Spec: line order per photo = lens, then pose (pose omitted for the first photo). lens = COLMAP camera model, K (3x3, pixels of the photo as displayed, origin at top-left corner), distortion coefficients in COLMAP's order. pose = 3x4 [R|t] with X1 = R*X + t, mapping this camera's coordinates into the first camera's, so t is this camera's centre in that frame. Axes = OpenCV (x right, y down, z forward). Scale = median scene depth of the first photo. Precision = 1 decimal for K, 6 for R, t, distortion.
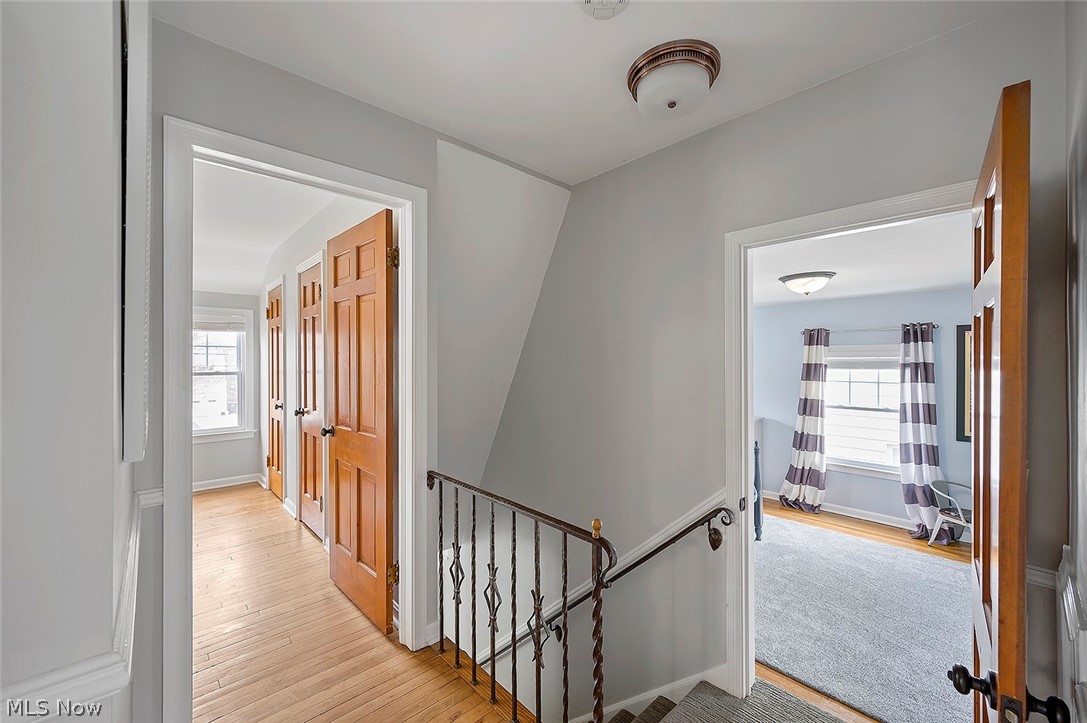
lens RADIAL K [[434.0, 0, 536.2], [0, 434.0, 363.0], [0, 0, 1]] dist [-0.002841, 0.000781]
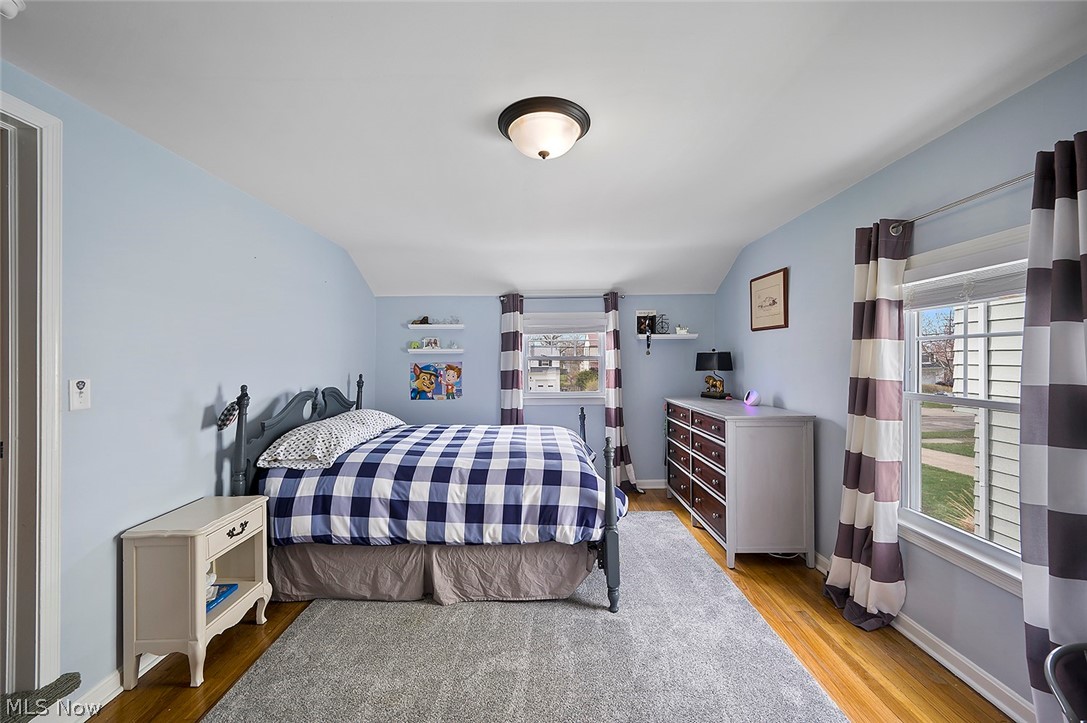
lens RADIAL K [[434.0, 0, 540.9], [0, 434.0, 358.4], [0, 0, 1]] dist [-0.002841, 0.000781]
pose [[0.746279, 0.000759, -0.665633, 0.699546], [-0.000491, 1.000000, 0.000590, 0.063392], [0.665633, -0.000114, 0.746279, 0.436119]]
